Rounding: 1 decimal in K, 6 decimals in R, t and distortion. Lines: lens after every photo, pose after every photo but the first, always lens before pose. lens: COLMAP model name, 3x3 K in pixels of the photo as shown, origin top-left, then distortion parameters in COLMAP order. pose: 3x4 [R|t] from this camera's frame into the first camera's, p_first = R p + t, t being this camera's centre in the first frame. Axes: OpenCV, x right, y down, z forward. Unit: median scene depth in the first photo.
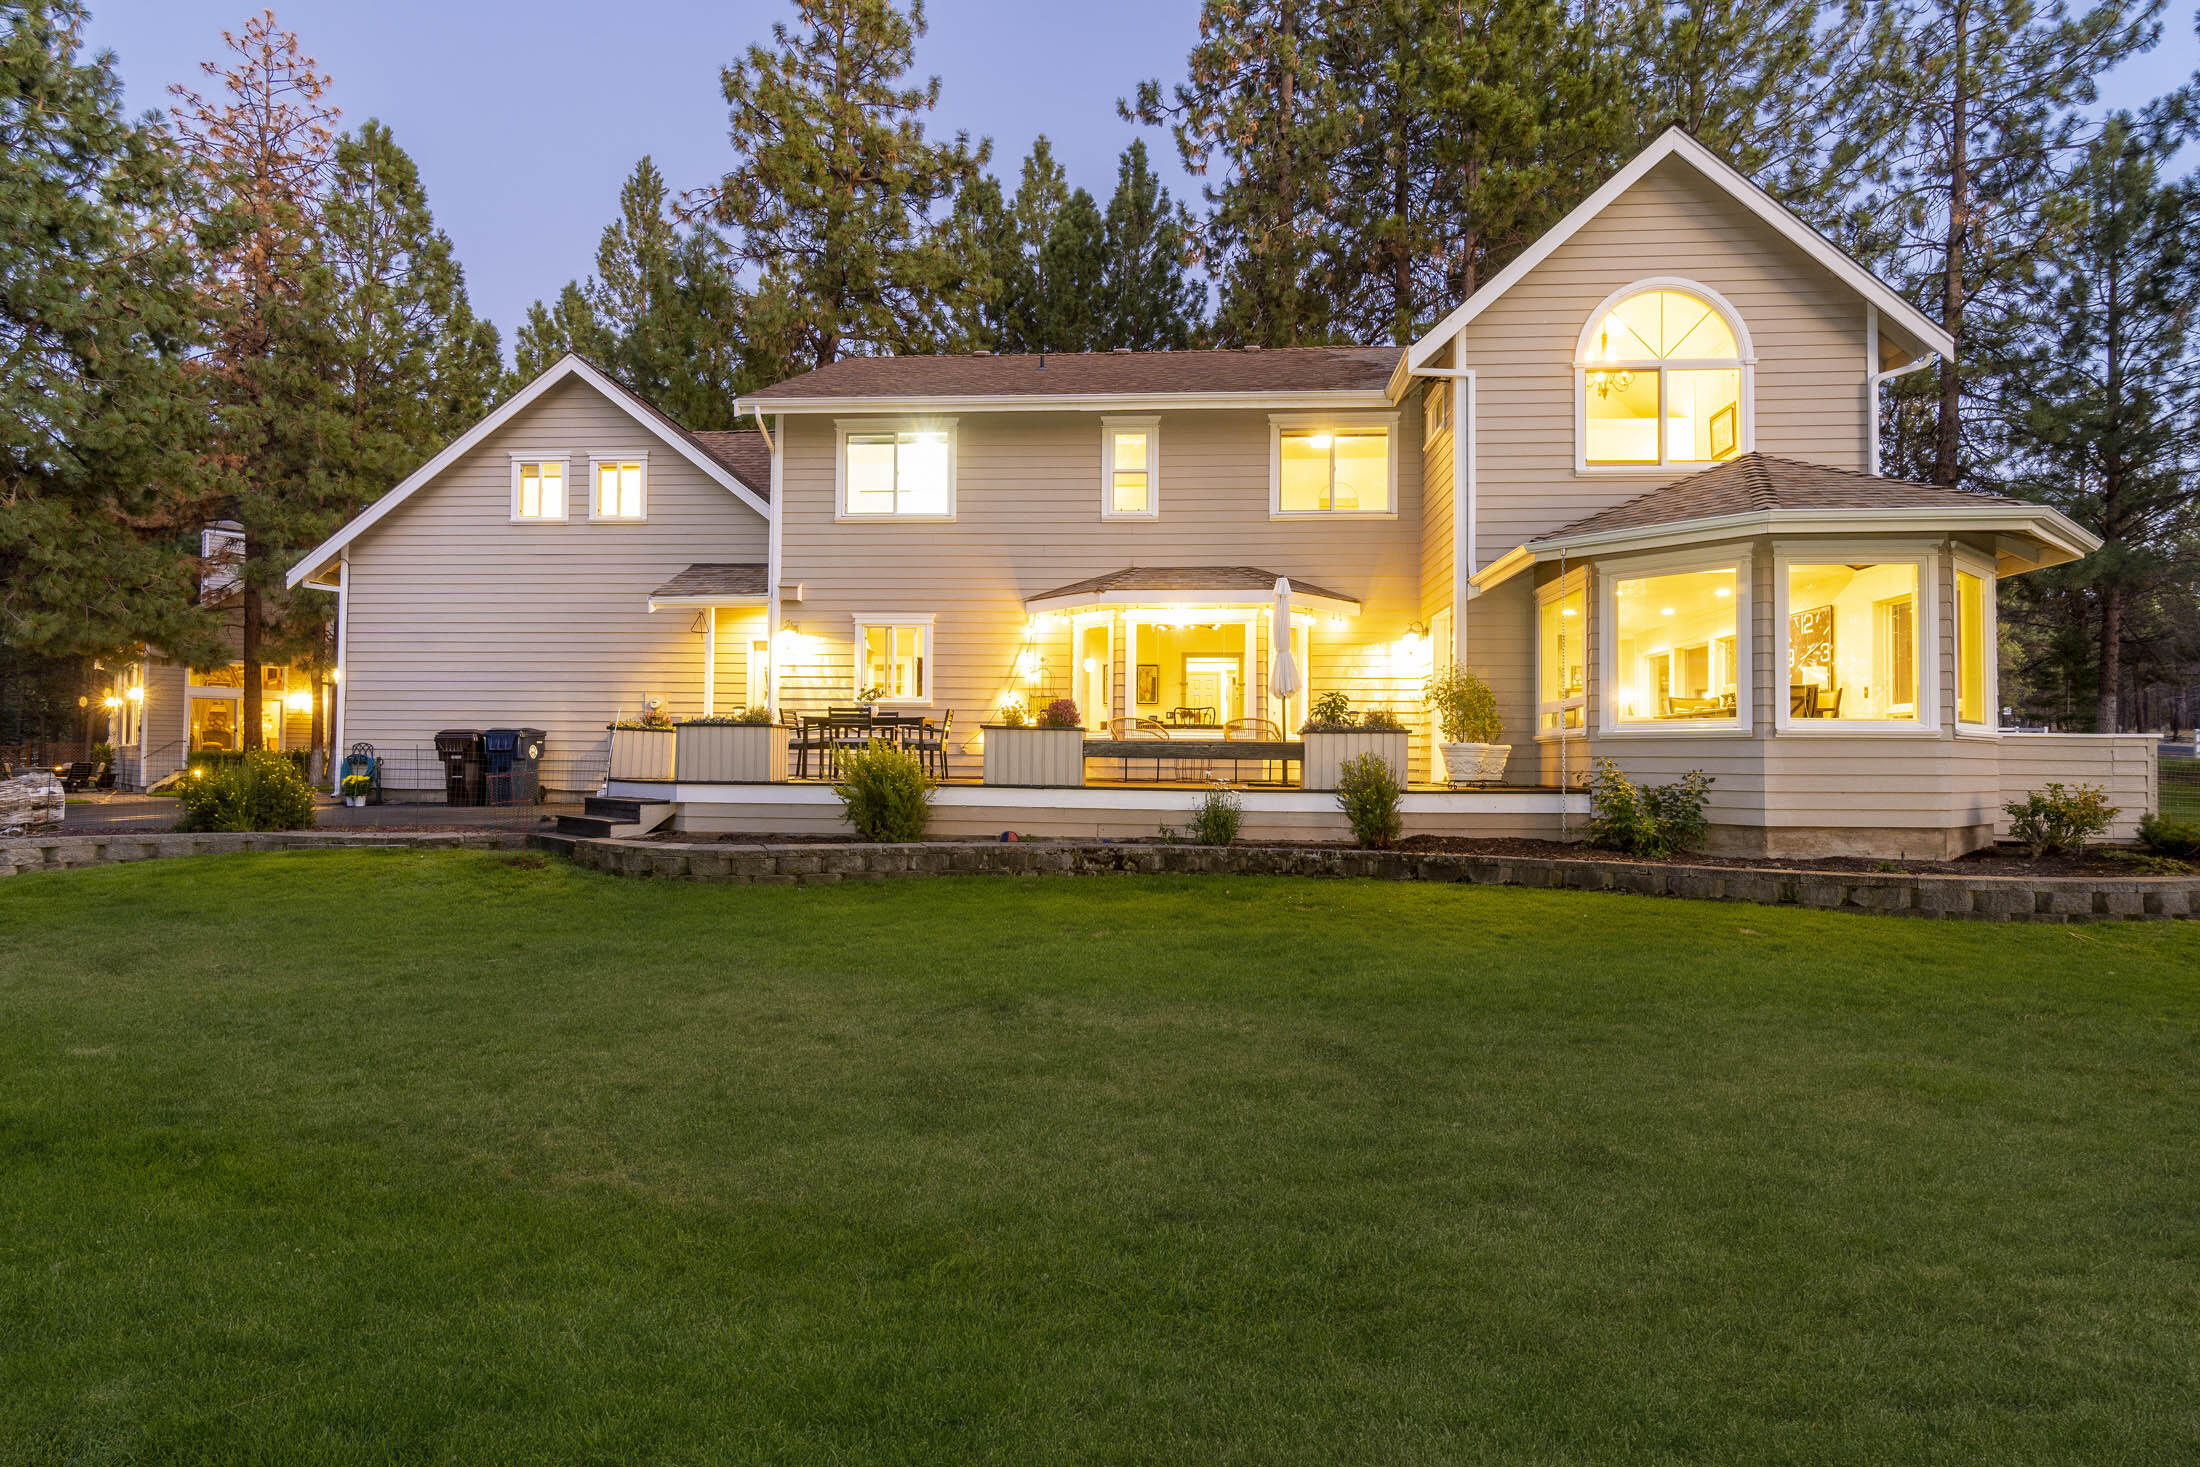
lens RADIAL K [[1164.4, 0, 1096.8], [0, 1164.4, 735.0], [0, 0, 1]] dist [0.001884, -0.000699]
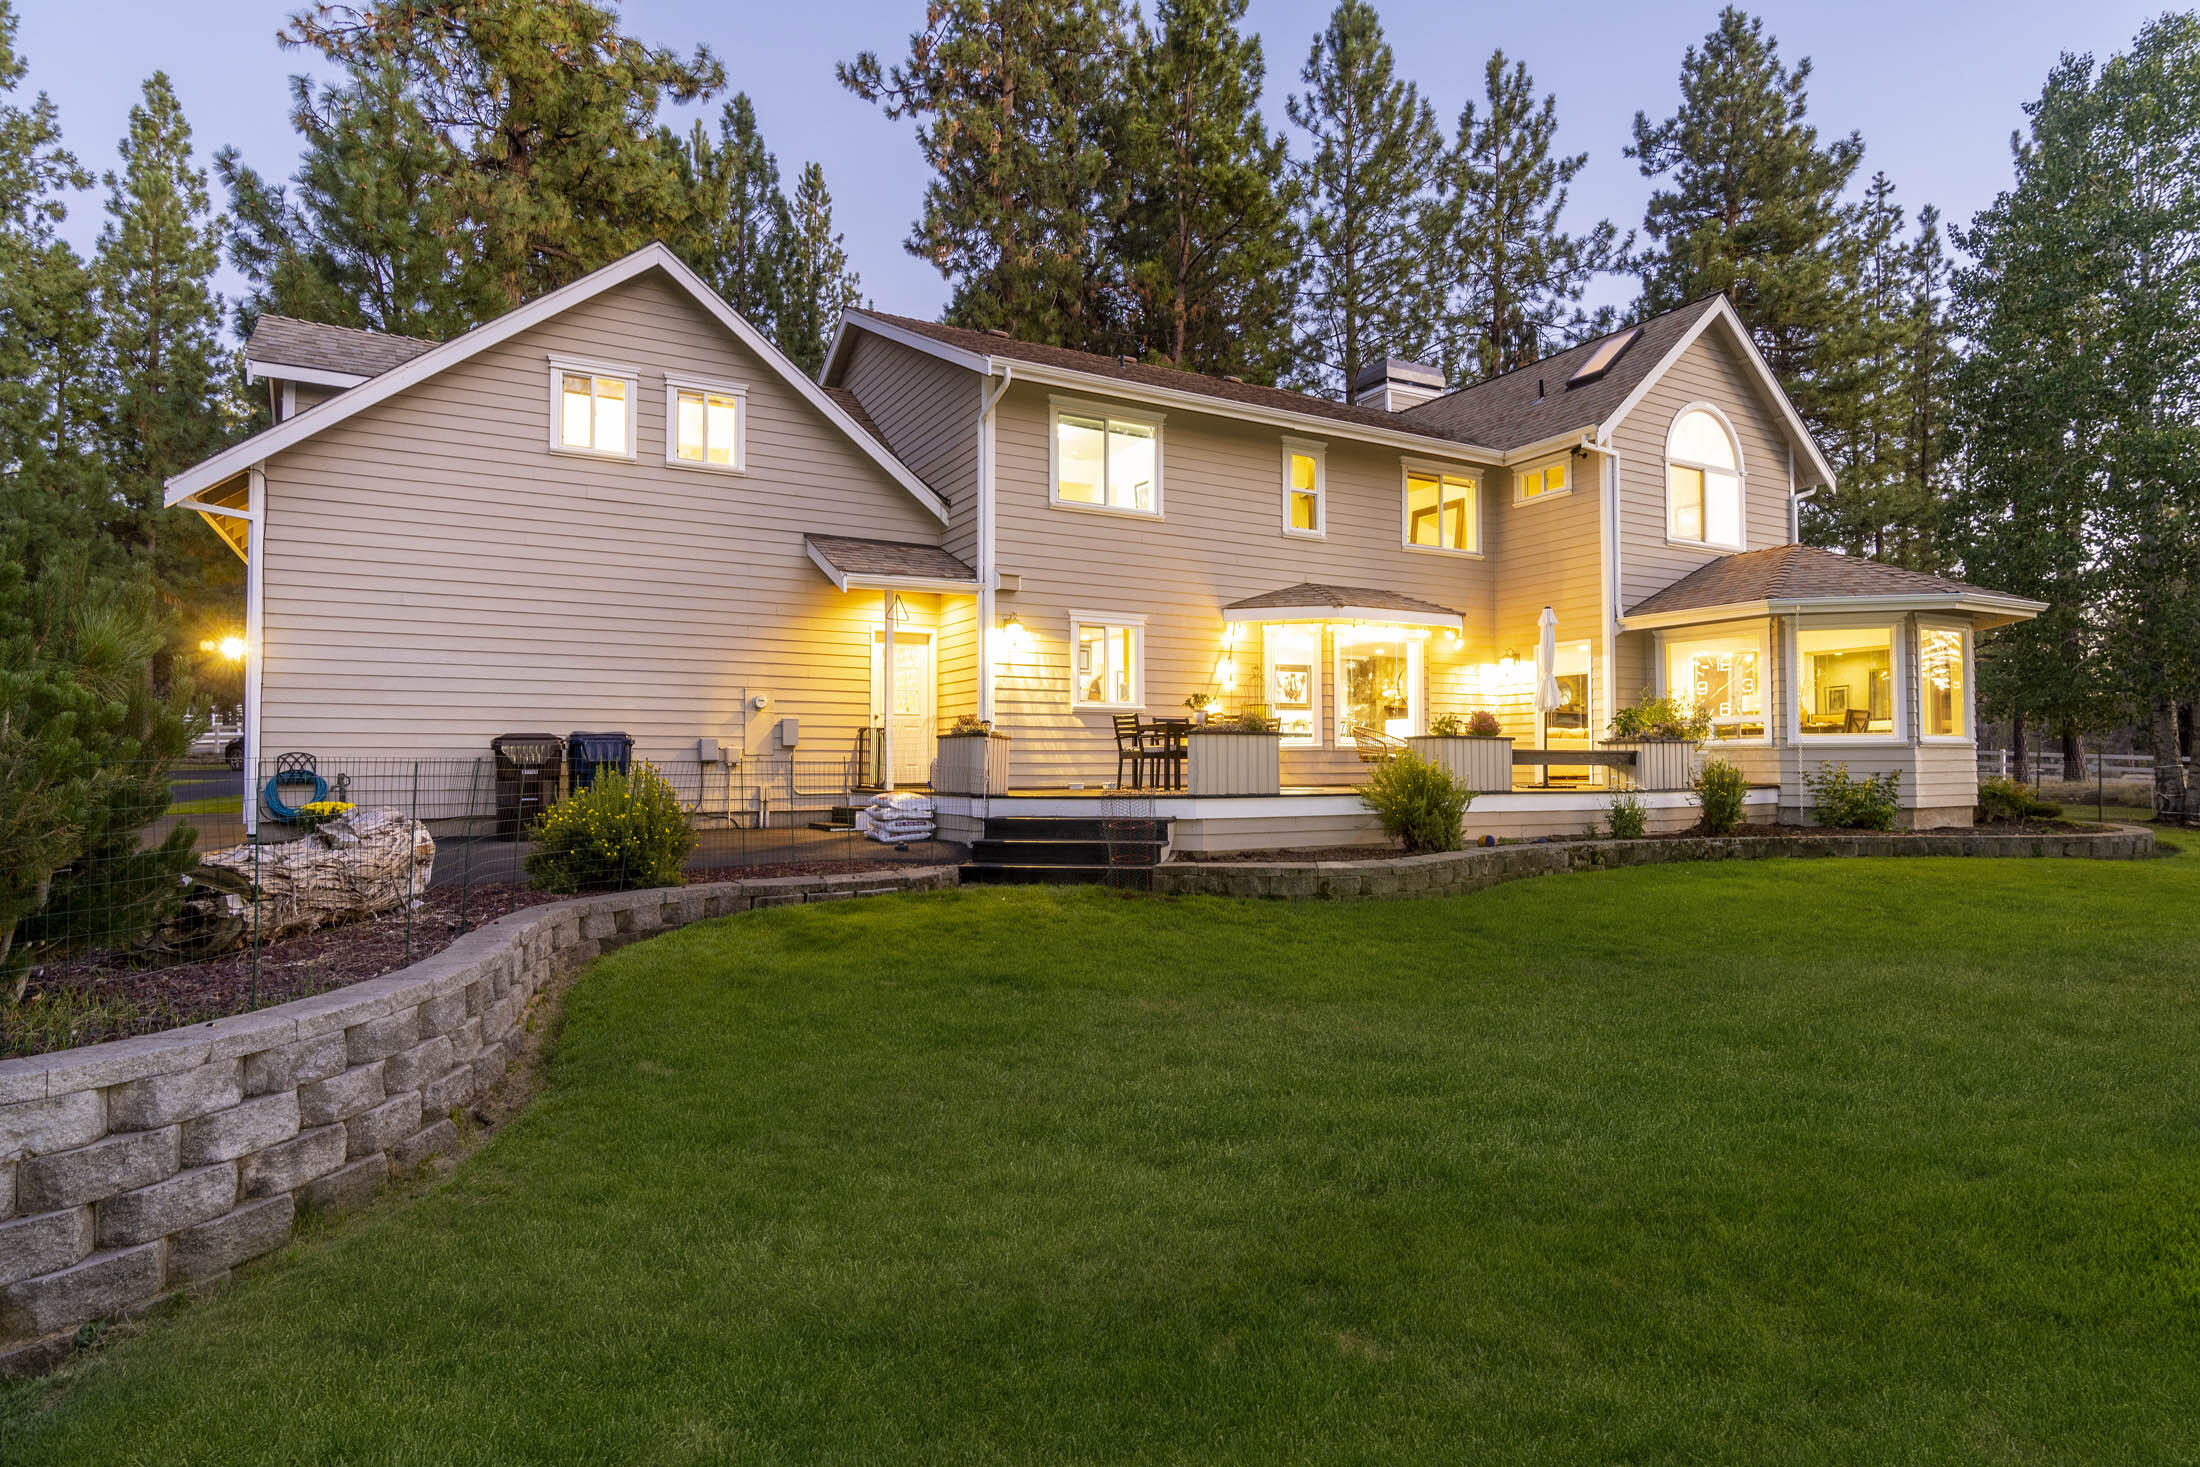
lens RADIAL K [[1164.4, 0, 1096.8], [0, 1164.4, 735.0], [0, 0, 1]] dist [0.001884, -0.000699]
pose [[0.832889, 0.004897, 0.553419, -0.699063], [-0.003270, 0.999987, -0.003926, -0.002166], [-0.553431, 0.001460, 0.832894, 0.225849]]
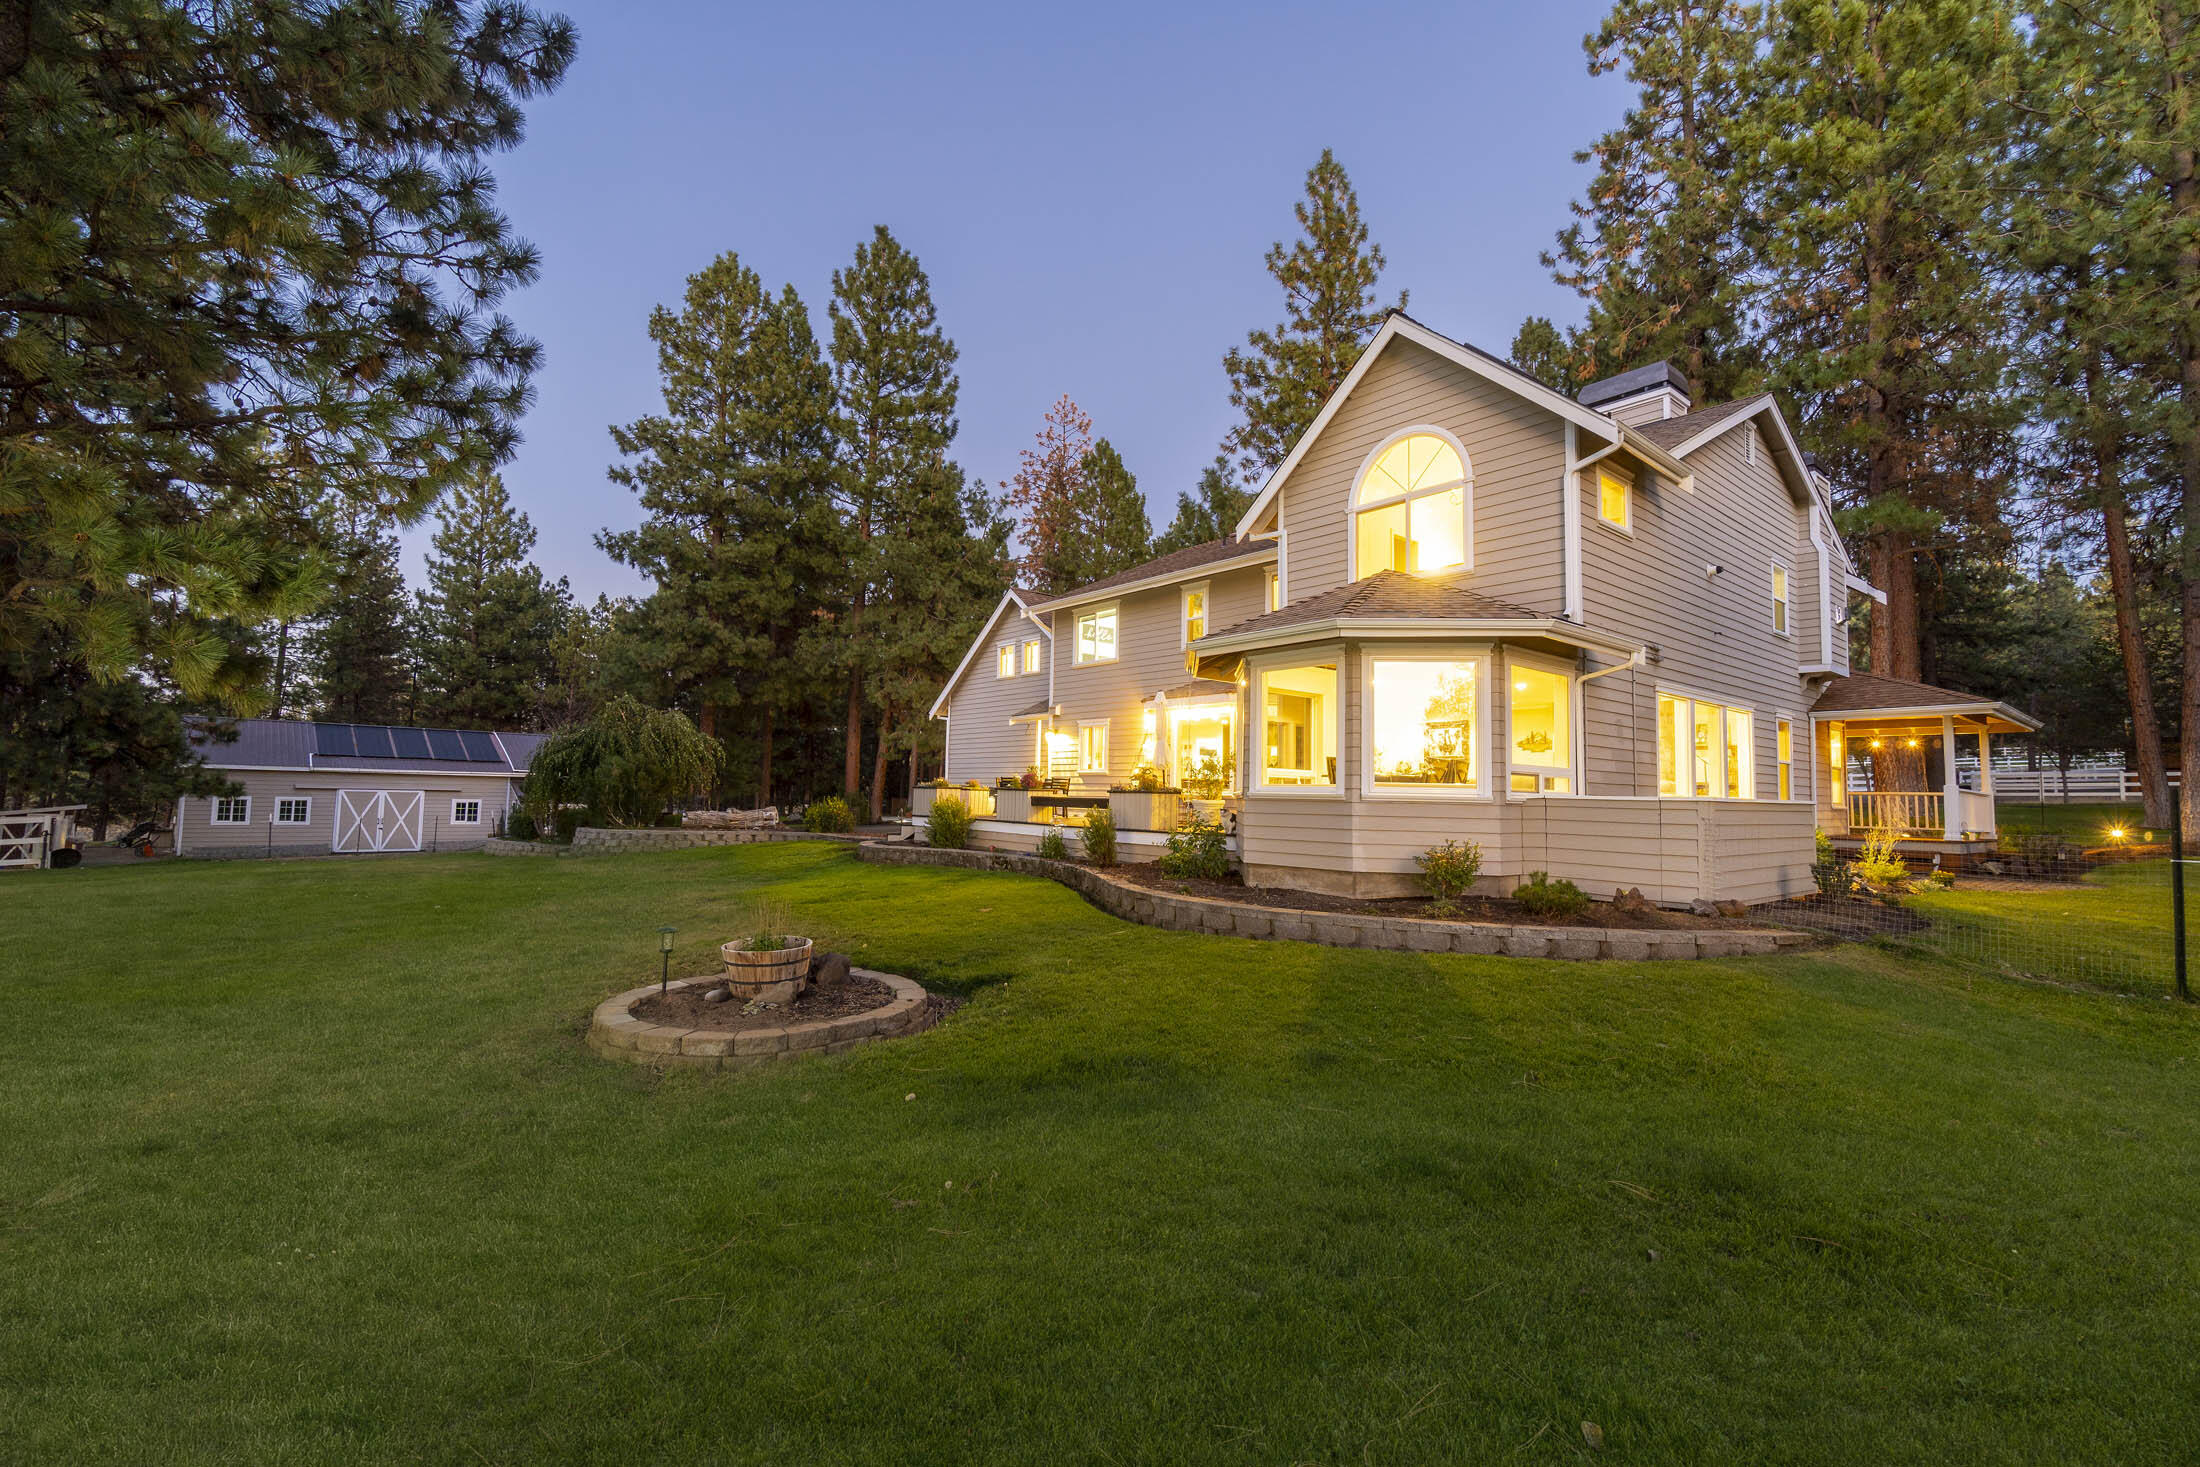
lens RADIAL K [[941.5, 0, 1096.2], [0, 941.5, 735.2], [0, 0, 1]] dist [-0.002568, -0.000022]
pose [[0.691130, -0.040349, -0.721604, 0.811571], [0.001702, 0.998528, -0.054204, -0.007691], [0.722729, 0.036234, 0.690181, 0.063057]]
